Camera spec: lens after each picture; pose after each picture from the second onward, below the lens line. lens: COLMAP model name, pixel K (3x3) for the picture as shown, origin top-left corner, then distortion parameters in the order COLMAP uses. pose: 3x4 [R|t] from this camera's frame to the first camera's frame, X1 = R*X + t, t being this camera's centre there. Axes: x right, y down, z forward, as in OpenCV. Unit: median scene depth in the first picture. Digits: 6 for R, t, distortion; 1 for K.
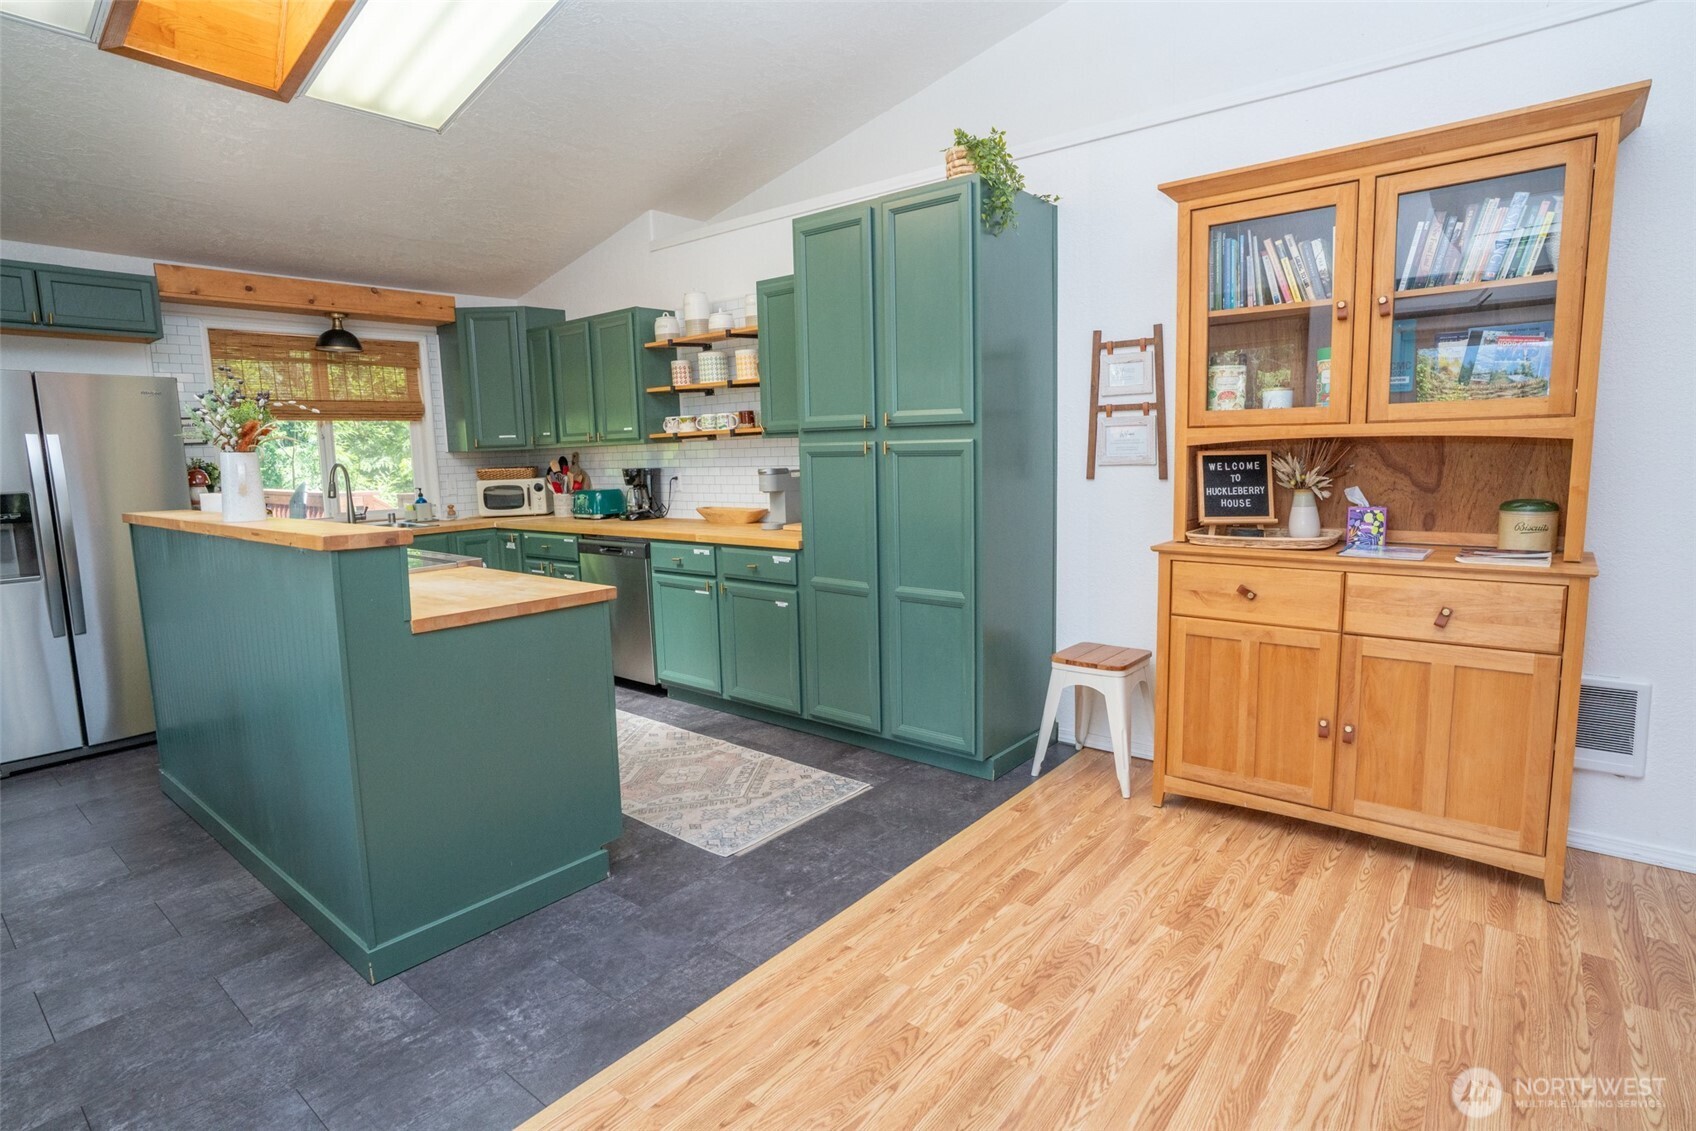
lens RADIAL K [[849.0, 0, 811.8], [0, 849.0, 561.3], [0, 0, 1]] dist [-0.033413, -0.000113]
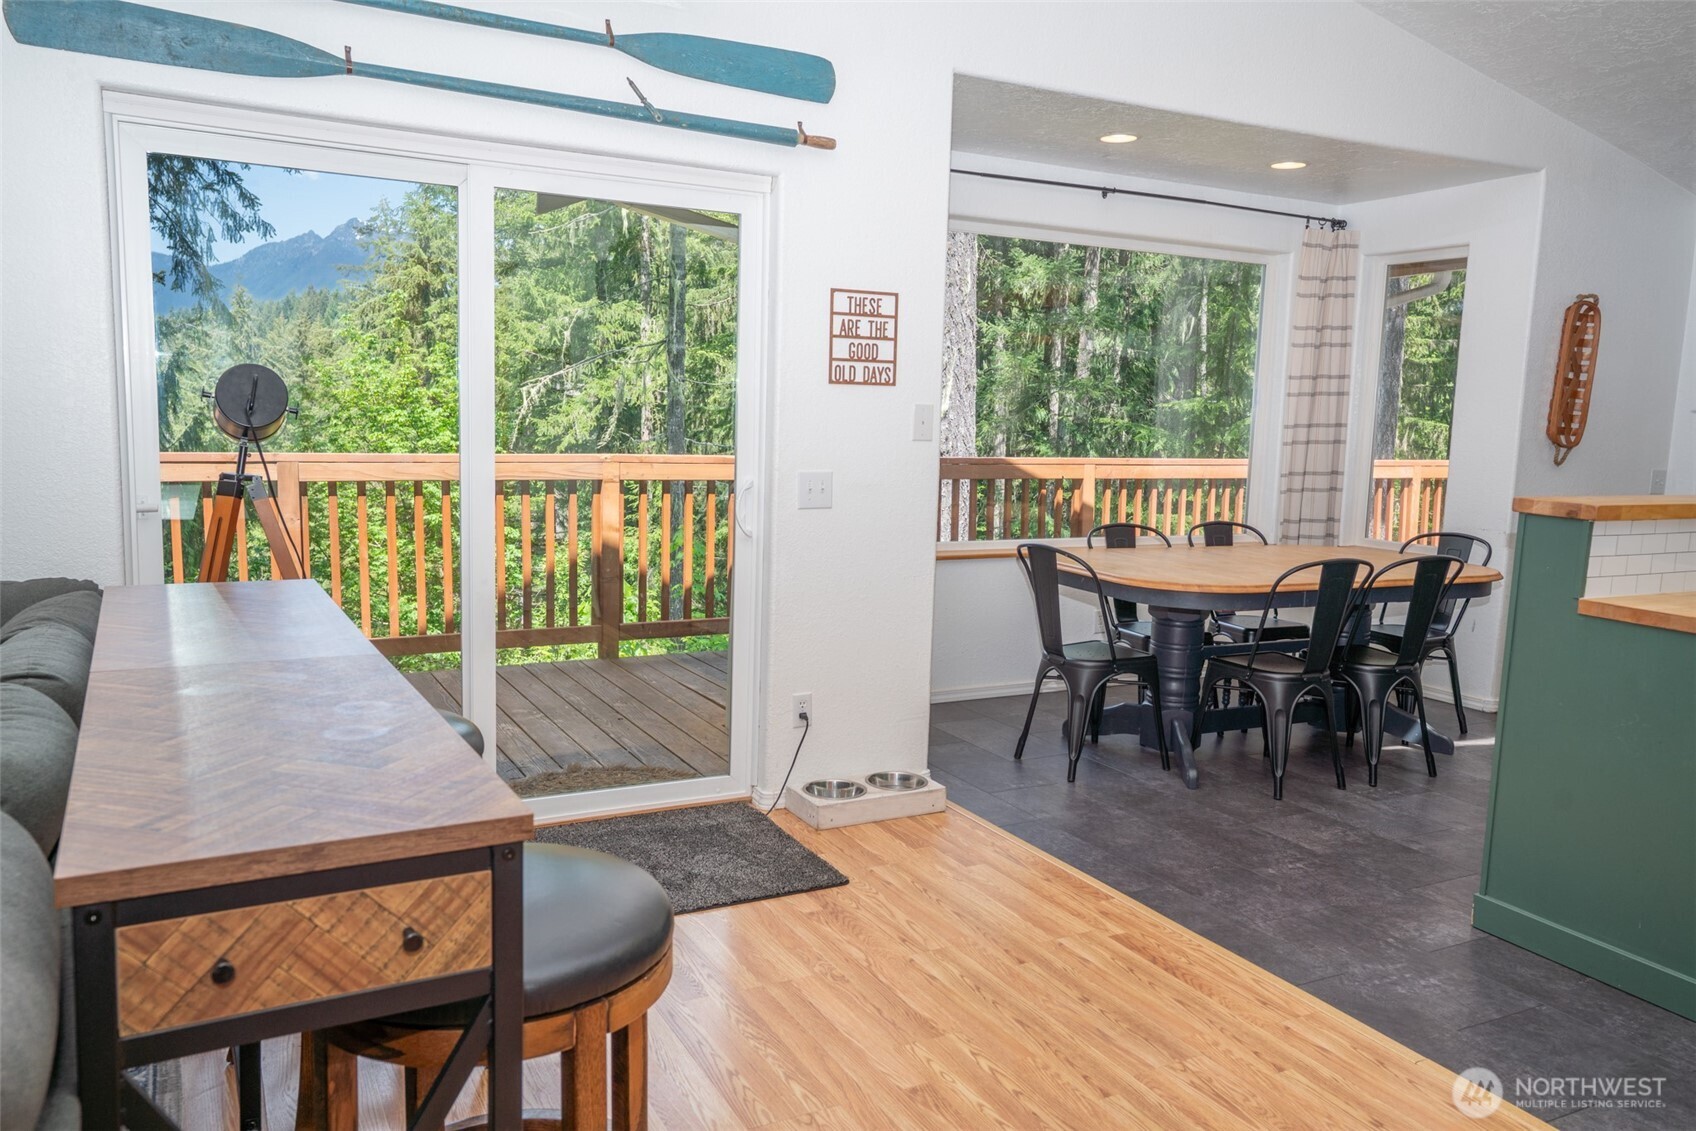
lens RADIAL K [[1272.9, 0, 850.6], [0, 1272.9, 561.8], [0, 0, 1]] dist [0.008811, 0.005789]
pose [[-0.373409, 0.126282, -0.919031, 0.528757], [-0.140704, 0.971519, 0.190663, -0.059787], [0.916934, 0.200507, -0.345006, 0.332802]]
